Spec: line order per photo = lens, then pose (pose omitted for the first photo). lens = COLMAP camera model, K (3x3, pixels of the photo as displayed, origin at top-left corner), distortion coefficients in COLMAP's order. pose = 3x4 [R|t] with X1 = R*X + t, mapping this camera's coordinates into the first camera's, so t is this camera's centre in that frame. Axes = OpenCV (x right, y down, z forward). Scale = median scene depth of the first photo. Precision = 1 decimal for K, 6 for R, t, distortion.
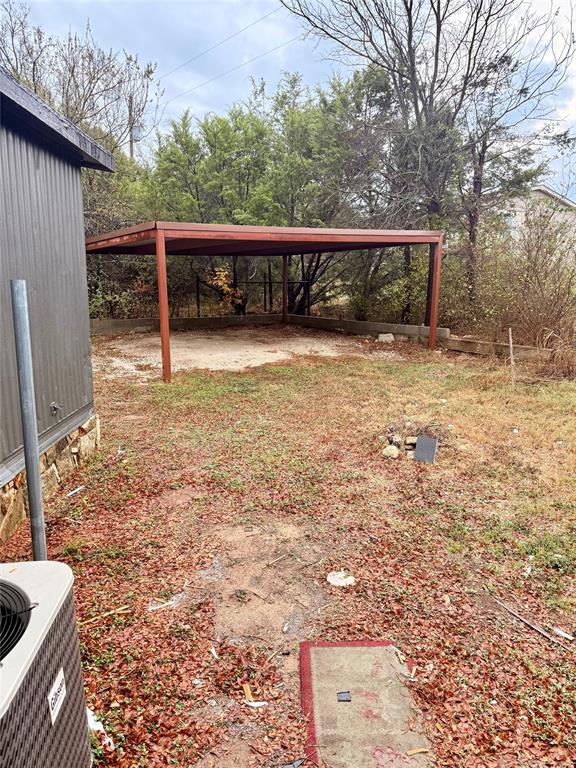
lens RADIAL K [[536.6, 0, 288.0], [0, 536.6, 384.0], [0, 0, 1]] dist [0.102799, -0.134992]
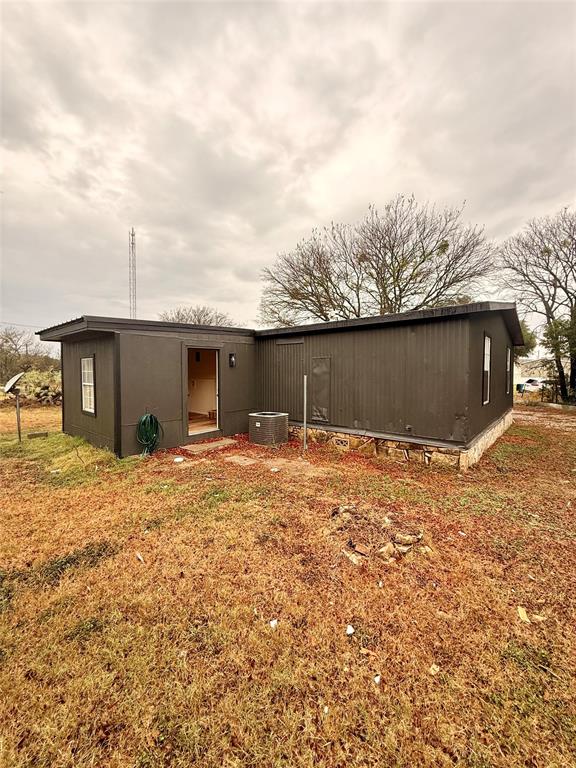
lens RADIAL K [[305.9, 0, 288.0], [0, 305.9, 384.0], [0, 0, 1]] dist [-0.001275, -0.000397]
pose [[-0.704585, 0.013282, -0.709495, 1.366648], [-0.102295, 0.987481, 0.120073, -0.371314], [0.702207, 0.157180, -0.694406, 2.341156]]
